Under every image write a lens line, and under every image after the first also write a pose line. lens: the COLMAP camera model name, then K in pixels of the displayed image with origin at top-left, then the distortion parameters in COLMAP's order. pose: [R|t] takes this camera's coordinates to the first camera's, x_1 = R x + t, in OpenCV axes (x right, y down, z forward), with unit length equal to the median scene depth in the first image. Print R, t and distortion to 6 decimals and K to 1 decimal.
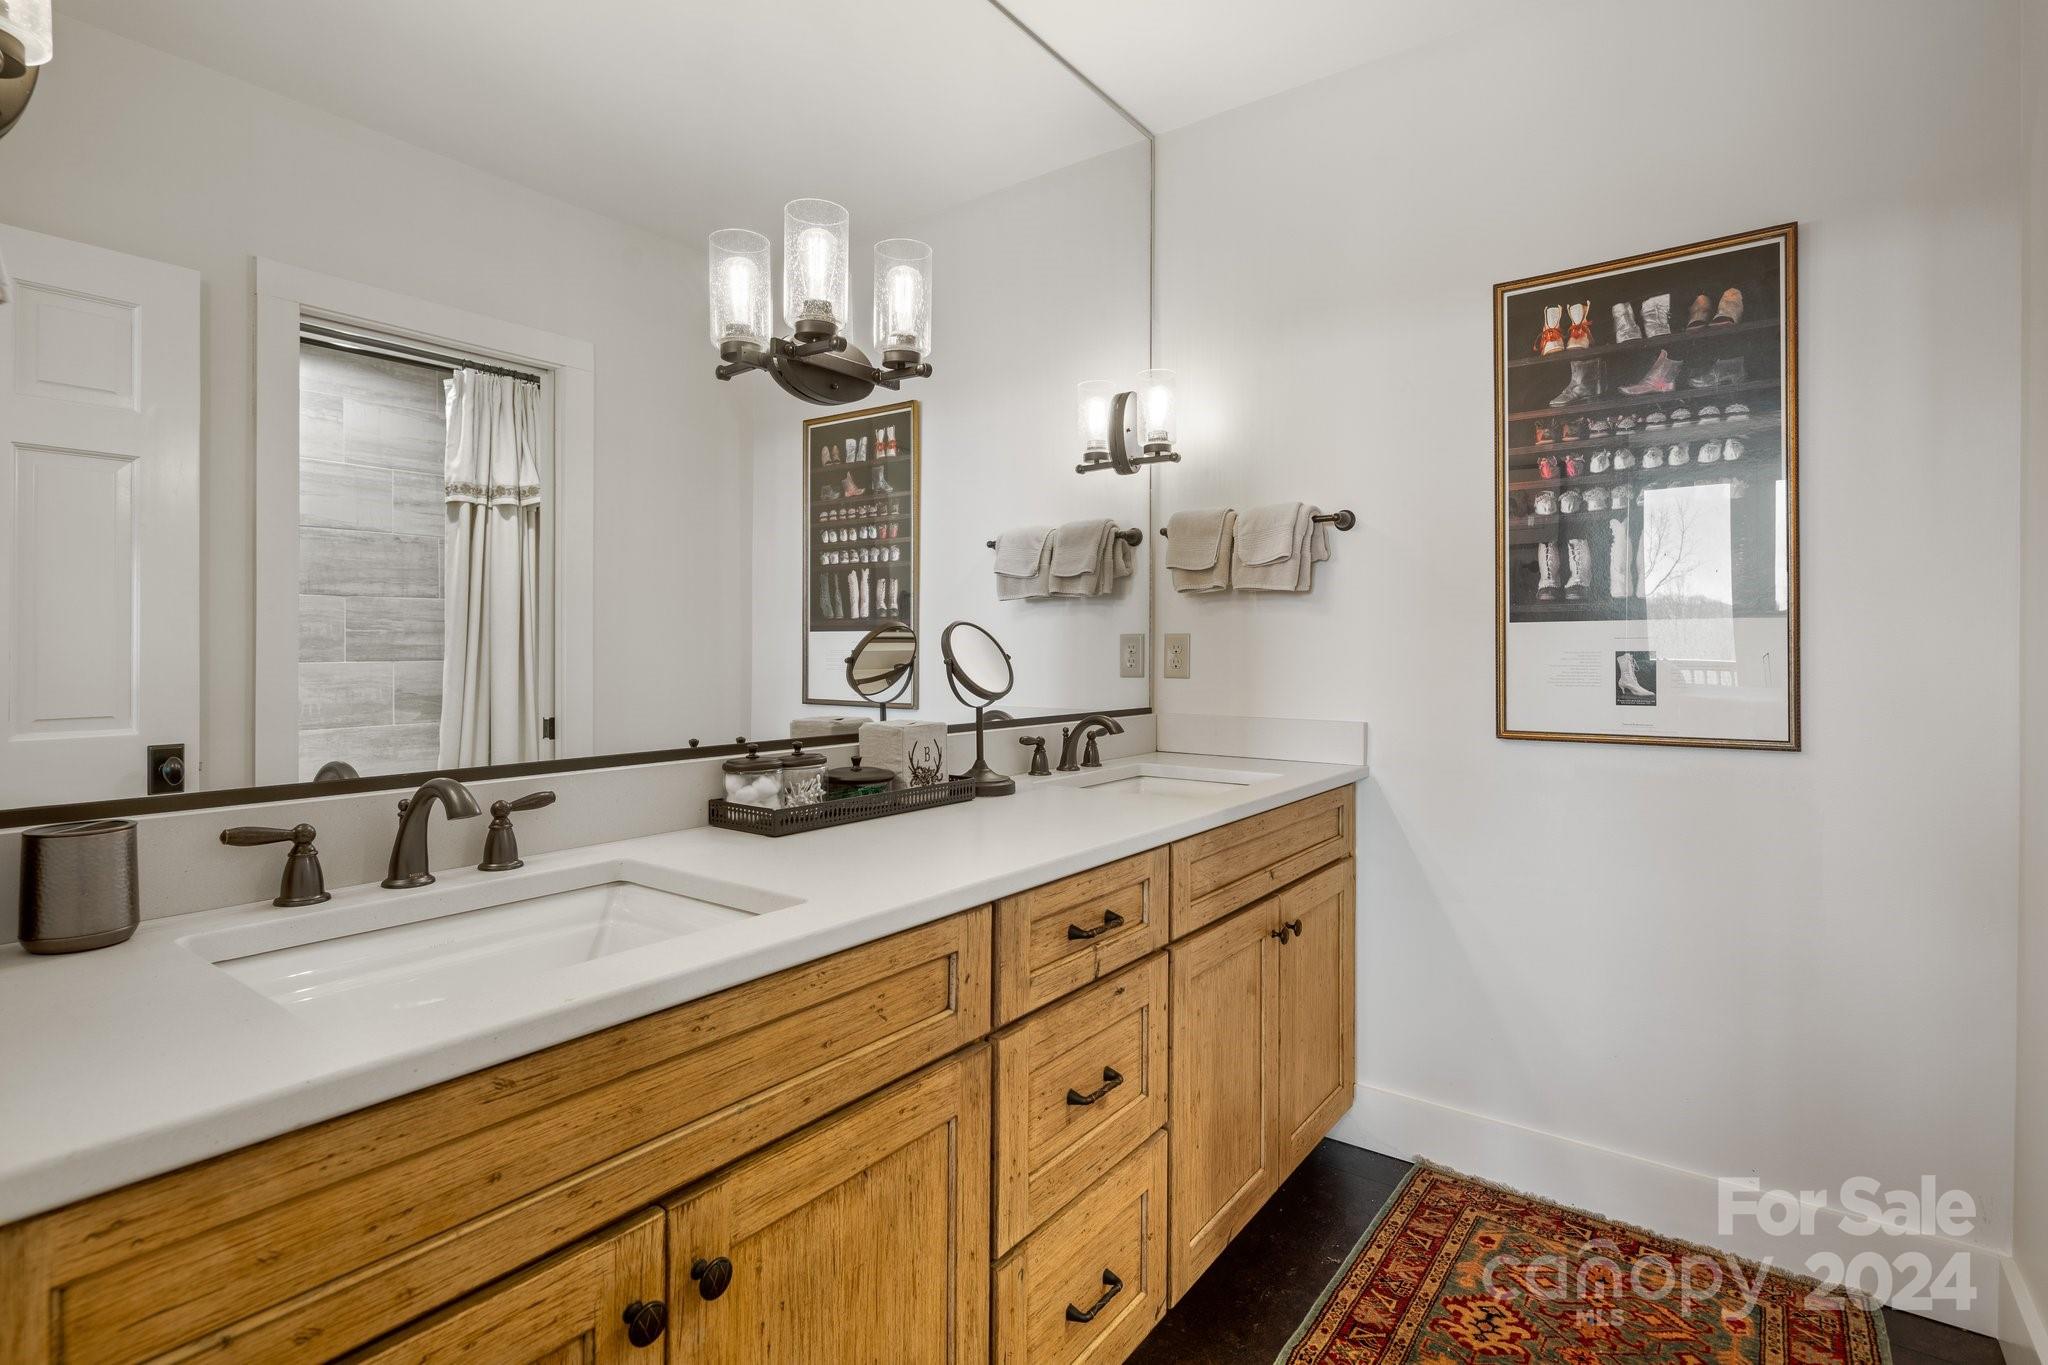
lens RADIAL K [[1008.6, 0, 1024.7], [0, 1008.6, 669.7], [0, 0, 1]] dist [0.003637, -0.000352]
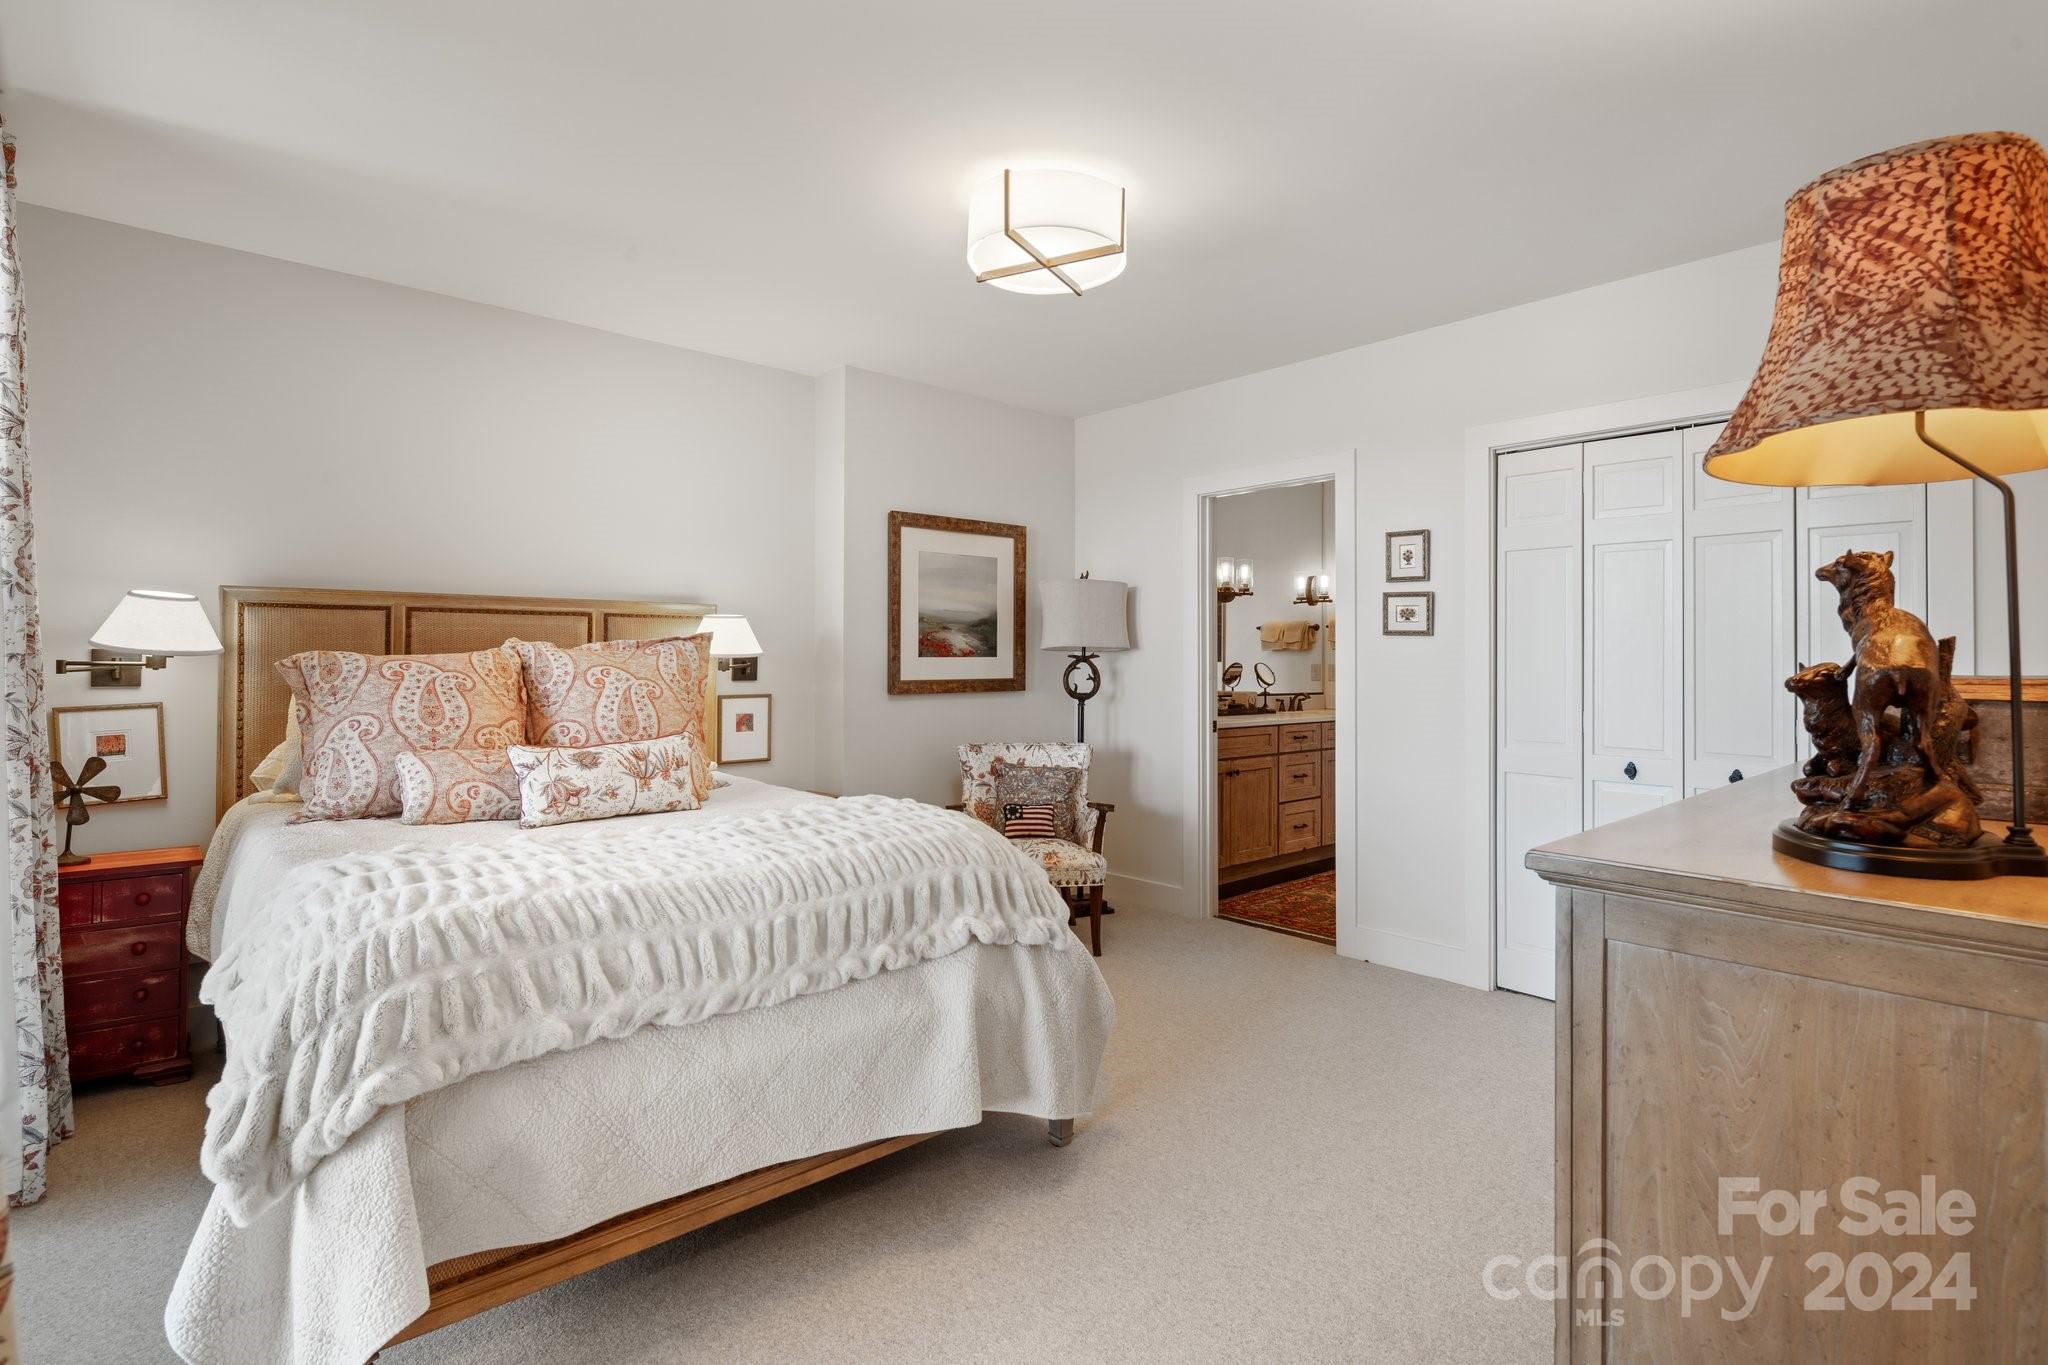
lens RADIAL K [[1008.6, 0, 1019.1], [0, 1008.6, 671.1], [0, 0, 1]] dist [0.003637, -0.000352]
pose [[0.978908, -0.001326, -0.204297, -0.136520], [-0.001200, 0.999924, -0.012237, 0.019068], [0.204298, 0.012224, 0.978832, -2.089751]]
